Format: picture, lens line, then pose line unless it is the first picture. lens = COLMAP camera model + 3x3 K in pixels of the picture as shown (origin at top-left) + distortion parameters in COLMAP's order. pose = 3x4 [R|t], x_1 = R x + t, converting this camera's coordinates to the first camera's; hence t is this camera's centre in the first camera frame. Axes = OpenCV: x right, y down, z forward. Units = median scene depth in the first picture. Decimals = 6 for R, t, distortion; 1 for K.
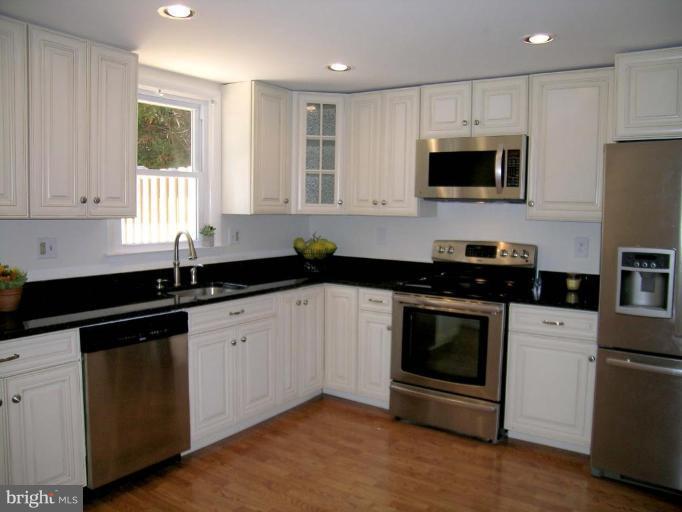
lens RADIAL K [[554.7, 0, 341.0], [0, 554.7, 256.0], [0, 0, 1]] dist [-0.093797, 0.005259]
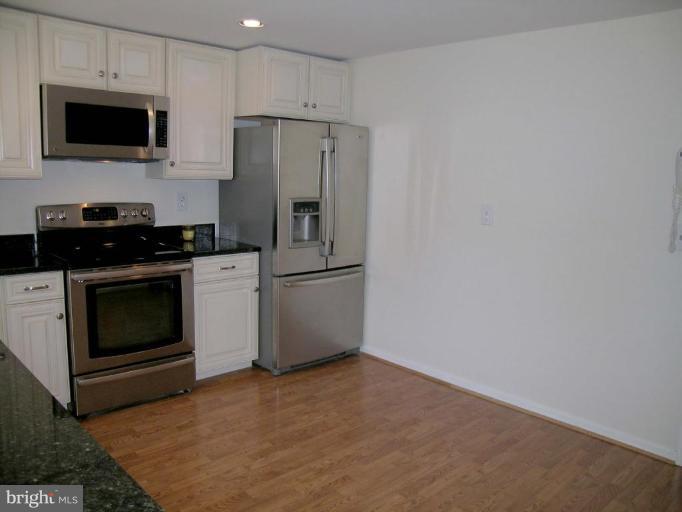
lens RADIAL K [[581.9, 0, 341.6], [0, 581.9, 241.5], [0, 0, 1]] dist [-0.007039, -0.006460]
pose [[0.227679, -0.132285, 0.964709, -0.670497], [0.063088, 0.990651, 0.120953, -0.061186], [-0.971690, 0.033323, 0.233897, 0.414290]]
